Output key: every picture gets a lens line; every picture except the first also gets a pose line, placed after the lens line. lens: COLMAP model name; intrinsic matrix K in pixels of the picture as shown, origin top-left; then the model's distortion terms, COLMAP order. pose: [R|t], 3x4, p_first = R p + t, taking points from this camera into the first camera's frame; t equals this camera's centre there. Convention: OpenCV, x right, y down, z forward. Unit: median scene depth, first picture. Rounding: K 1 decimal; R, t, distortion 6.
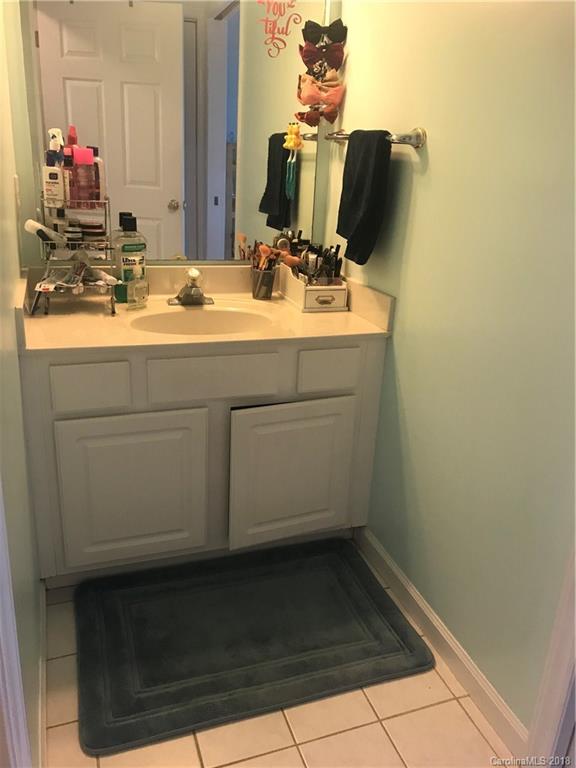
lens RADIAL K [[633.7, 0, 288.0], [0, 633.7, 384.0], [0, 0, 1]] dist [-0.001808, -0.002888]
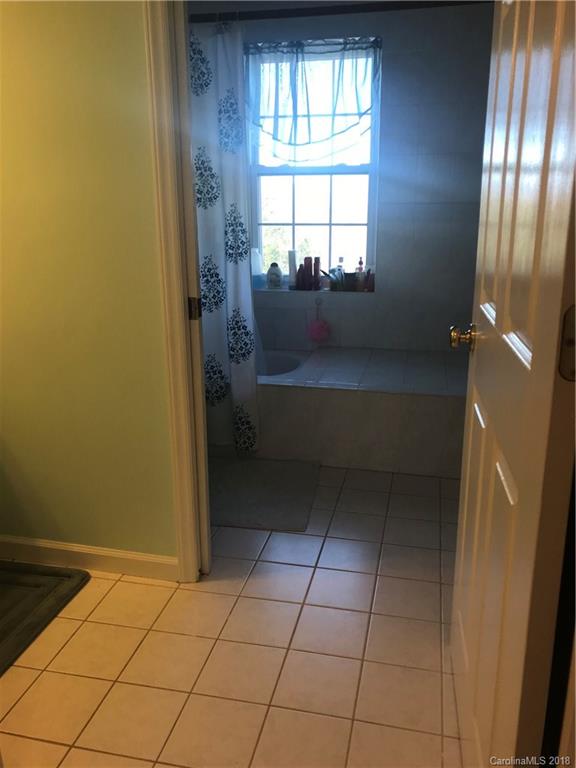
lens RADIAL K [[633.7, 0, 288.0], [0, 633.7, 384.0], [0, 0, 1]] dist [-0.001808, -0.002888]
pose [[0.536588, -0.272013, 0.798800, -0.451938], [0.304808, 0.945187, 0.117109, 0.035747], [-0.786871, 0.180641, 0.590088, -0.159583]]
